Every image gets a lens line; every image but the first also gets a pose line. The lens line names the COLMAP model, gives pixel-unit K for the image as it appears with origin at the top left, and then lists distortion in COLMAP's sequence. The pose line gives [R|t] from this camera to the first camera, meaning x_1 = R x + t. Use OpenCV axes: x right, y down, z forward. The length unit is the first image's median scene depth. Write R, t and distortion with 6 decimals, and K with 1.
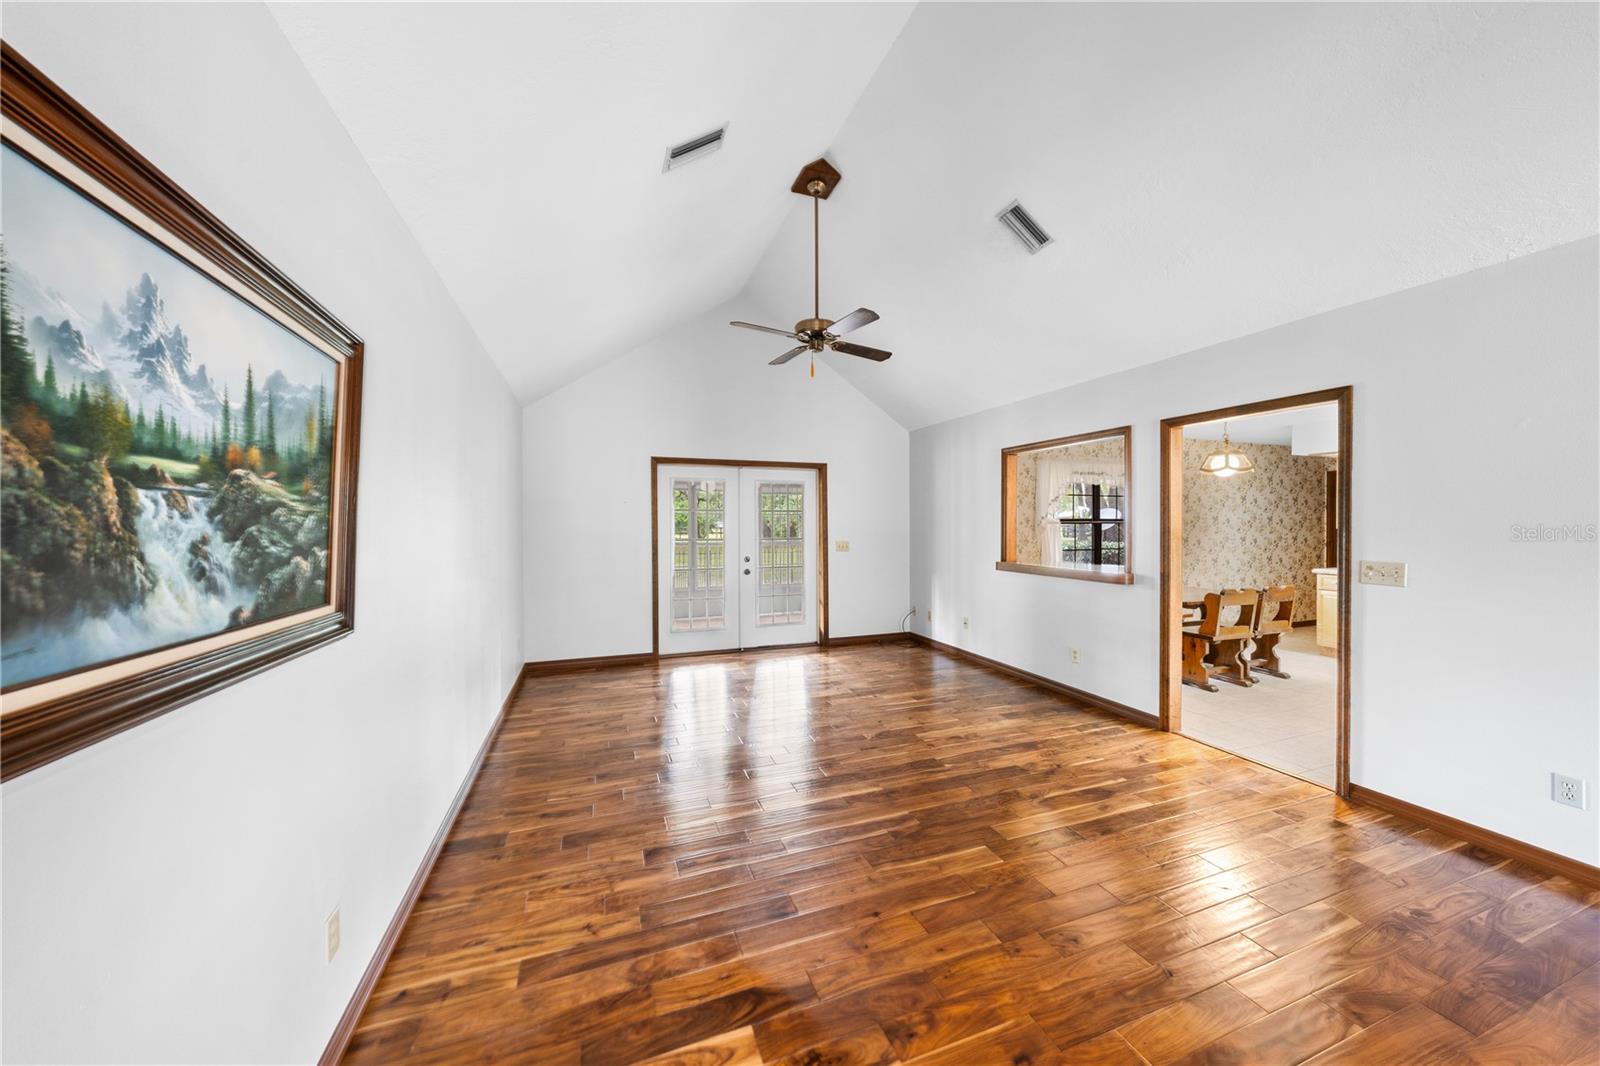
lens RADIAL K [[547.5, 0, 795.8], [0, 547.5, 530.7], [0, 0, 1]] dist [-0.001204, -0.000264]
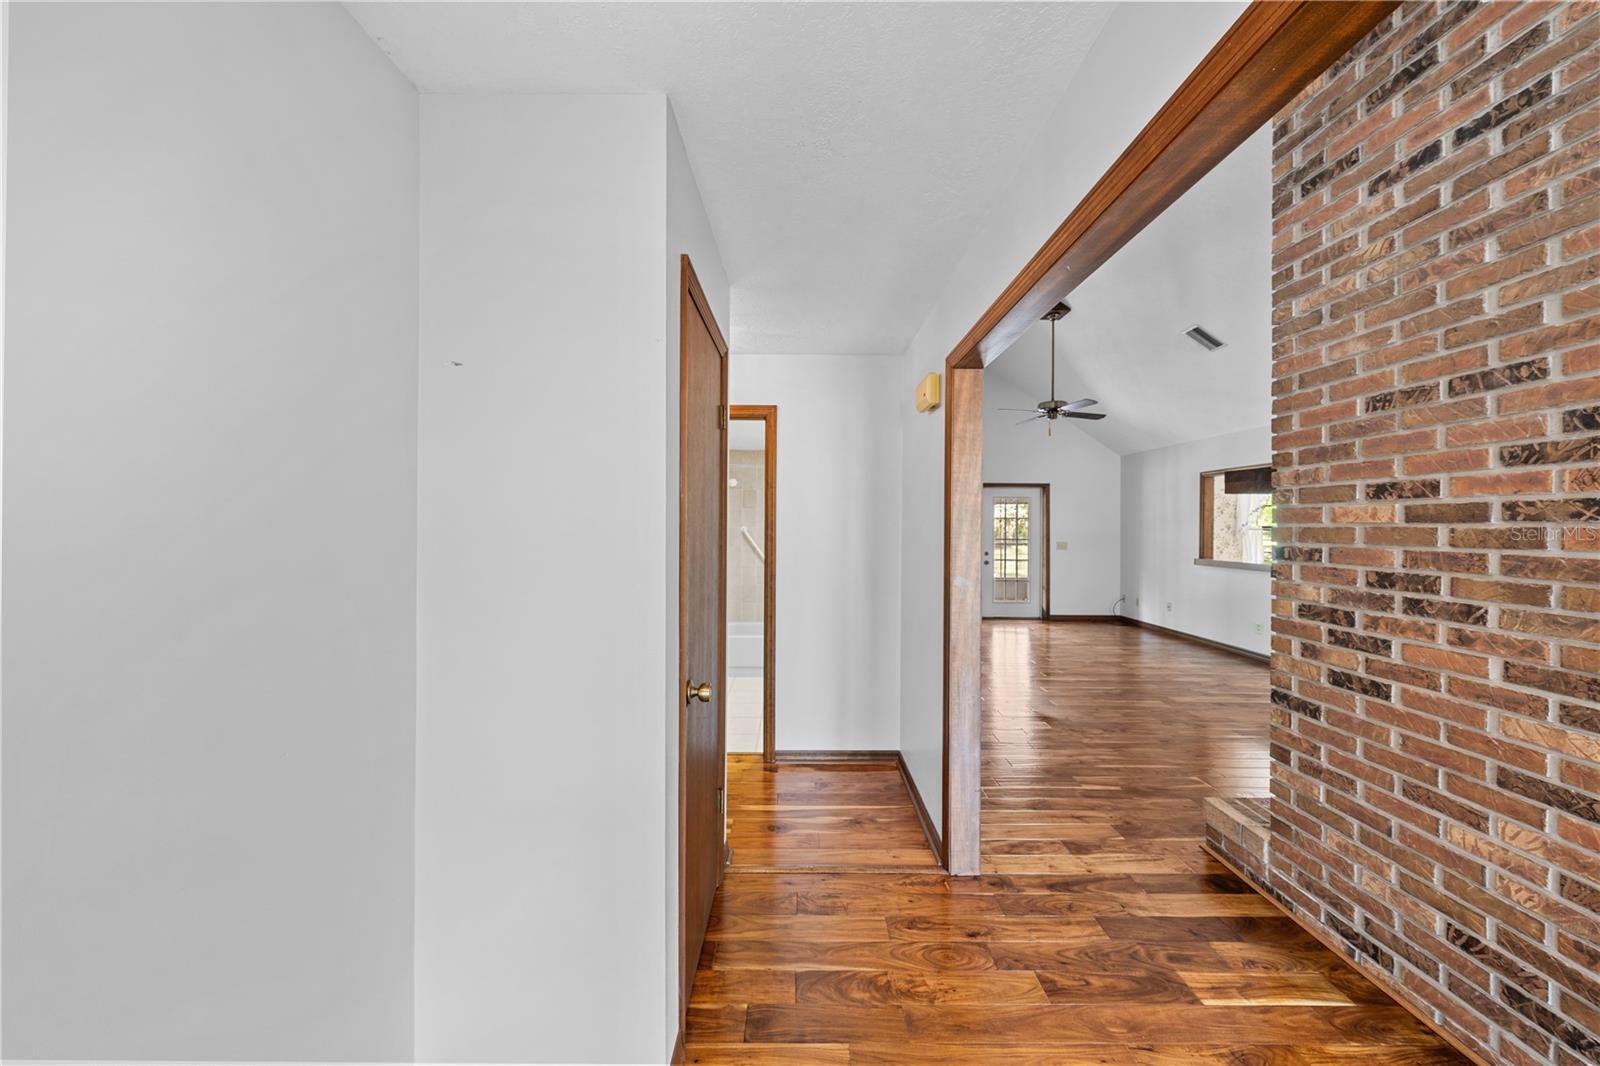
lens RADIAL K [[534.8, 0, 797.6], [0, 534.8, 530.4], [0, 0, 1]] dist [0.000208, -0.000042]
pose [[0.941381, 0.010738, -0.337175, -0.176454], [-0.013685, 0.999886, -0.006364, 0.018378], [0.337069, 0.010605, 0.941420, -0.944850]]
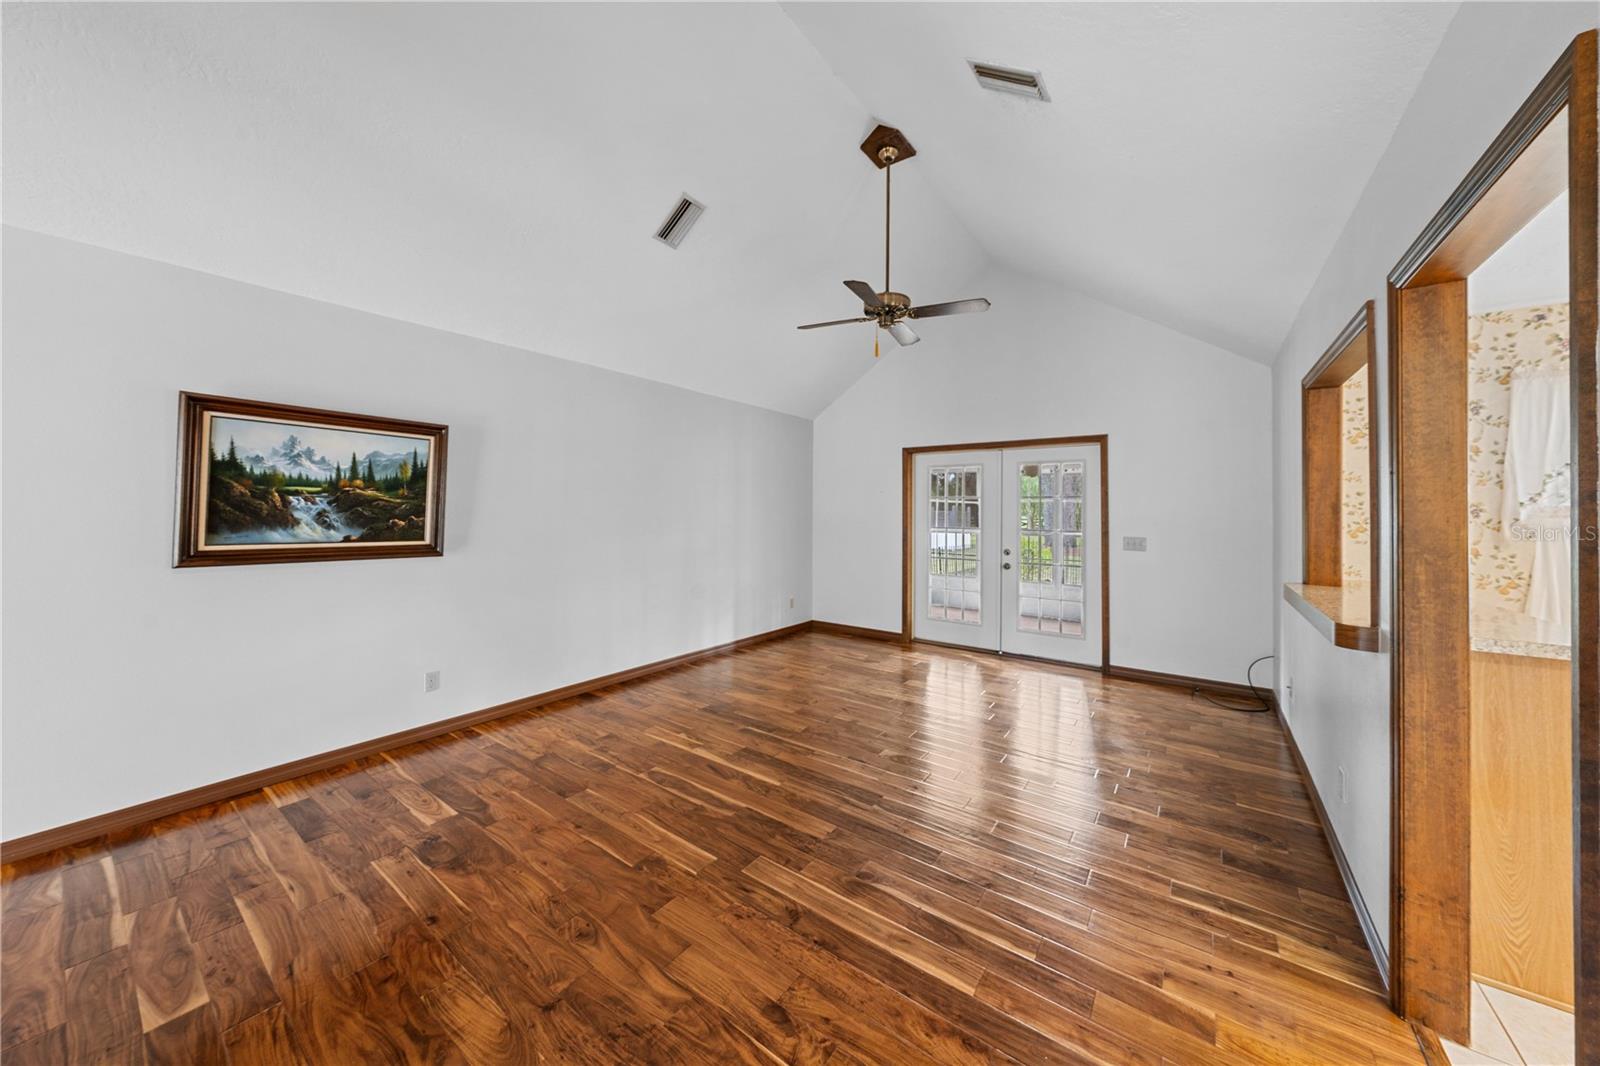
lens RADIAL K [[546.7, 0, 801.9], [0, 546.7, 505.3], [0, 0, 1]] dist [0.000790, 0.000037]
pose [[0.557158, -0.002602, -0.830402, 0.985675], [-0.019063, 0.999691, -0.015923, -0.006362], [0.830188, 0.024702, 0.556936, 0.488024]]
